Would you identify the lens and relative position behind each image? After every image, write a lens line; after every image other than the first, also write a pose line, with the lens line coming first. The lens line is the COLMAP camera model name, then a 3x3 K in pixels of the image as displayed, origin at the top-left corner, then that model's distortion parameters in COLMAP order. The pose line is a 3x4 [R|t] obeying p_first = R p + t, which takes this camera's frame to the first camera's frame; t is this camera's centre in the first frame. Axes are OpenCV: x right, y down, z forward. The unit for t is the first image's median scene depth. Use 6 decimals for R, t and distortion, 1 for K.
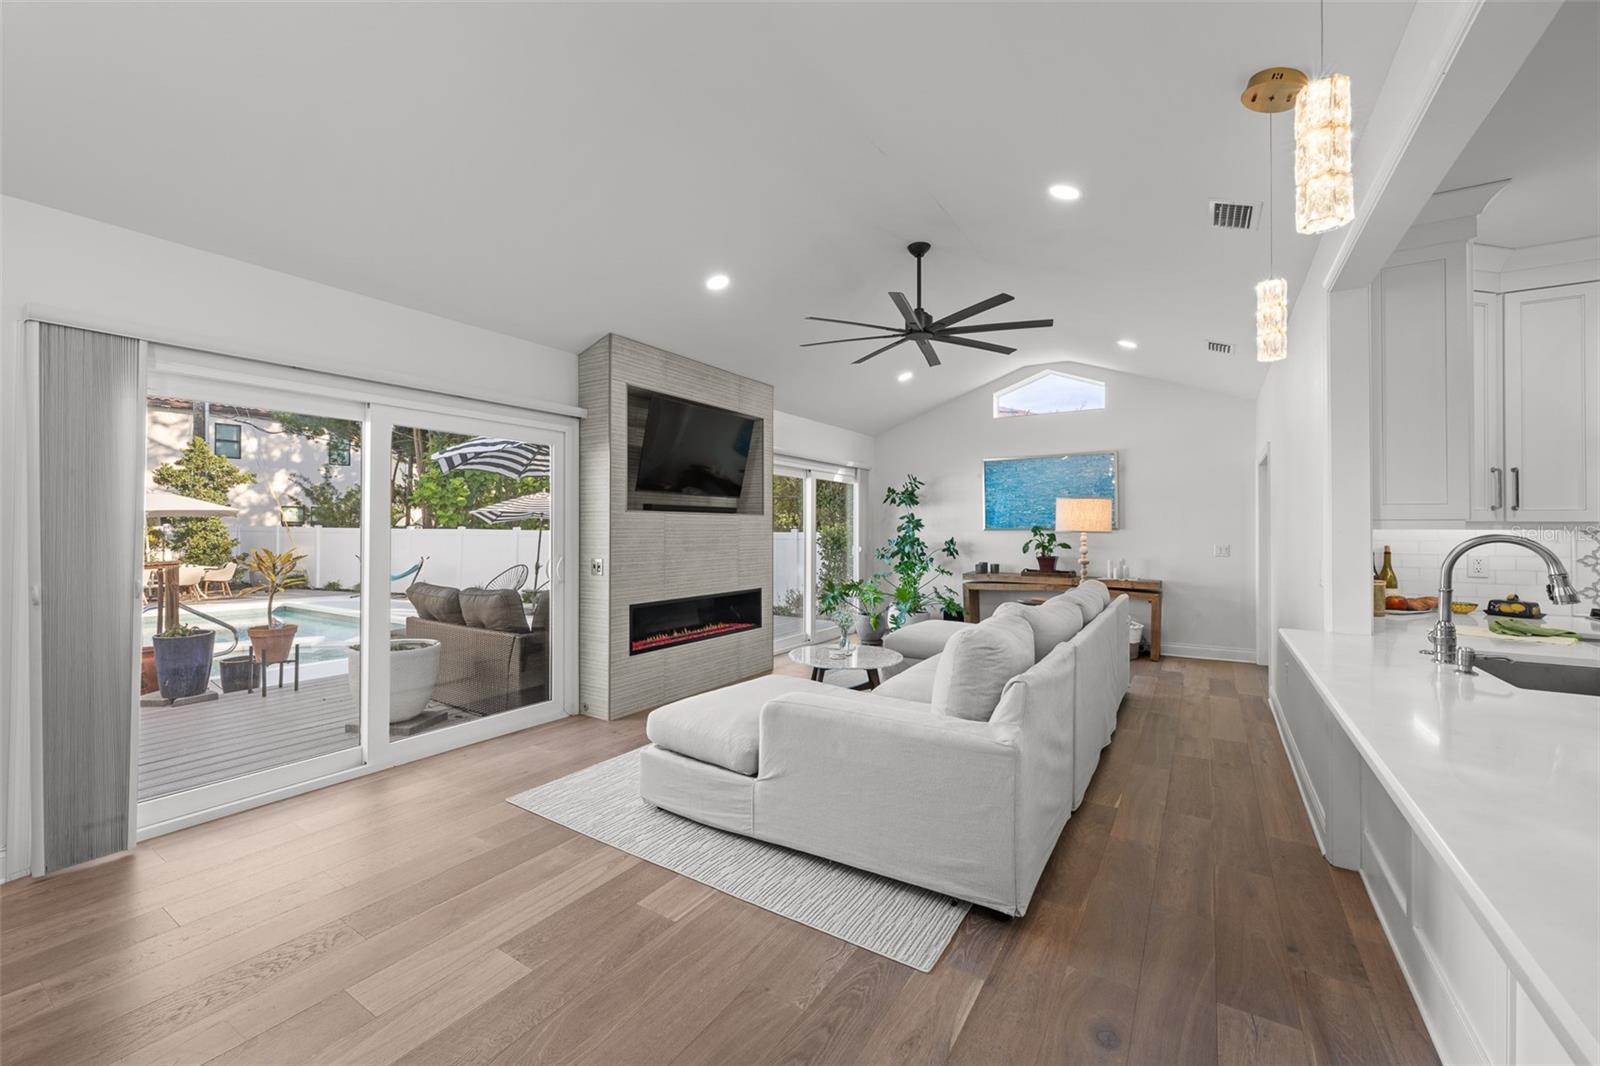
lens RADIAL K [[639.0, 0, 799.5], [0, 639.0, 521.7], [0, 0, 1]] dist [0.001106, 0.000201]
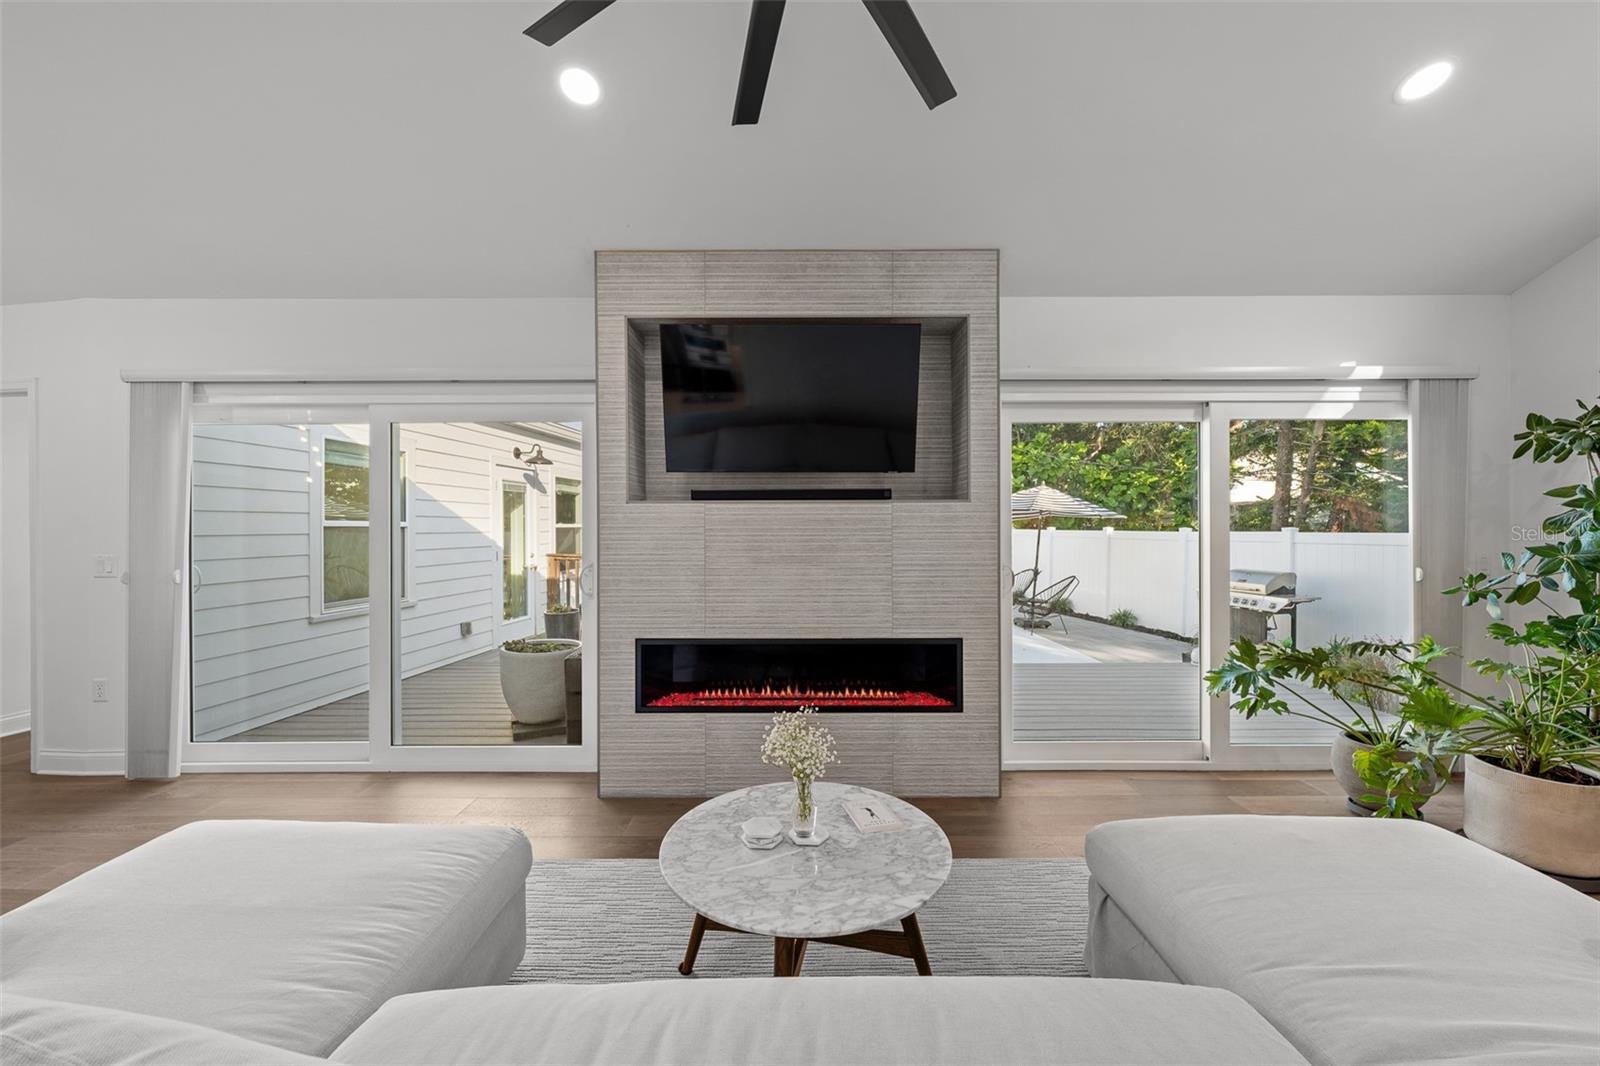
lens RADIAL K [[633.4, 0, 794.3], [0, 633.4, 529.5], [0, 0, 1]] dist [0.000413, -0.000050]
pose [[0.533145, -0.003814, -0.846015, 0.344048], [0.012848, 0.999911, 0.003589, 0.010842], [0.845926, -0.012783, 0.533147, 0.672039]]
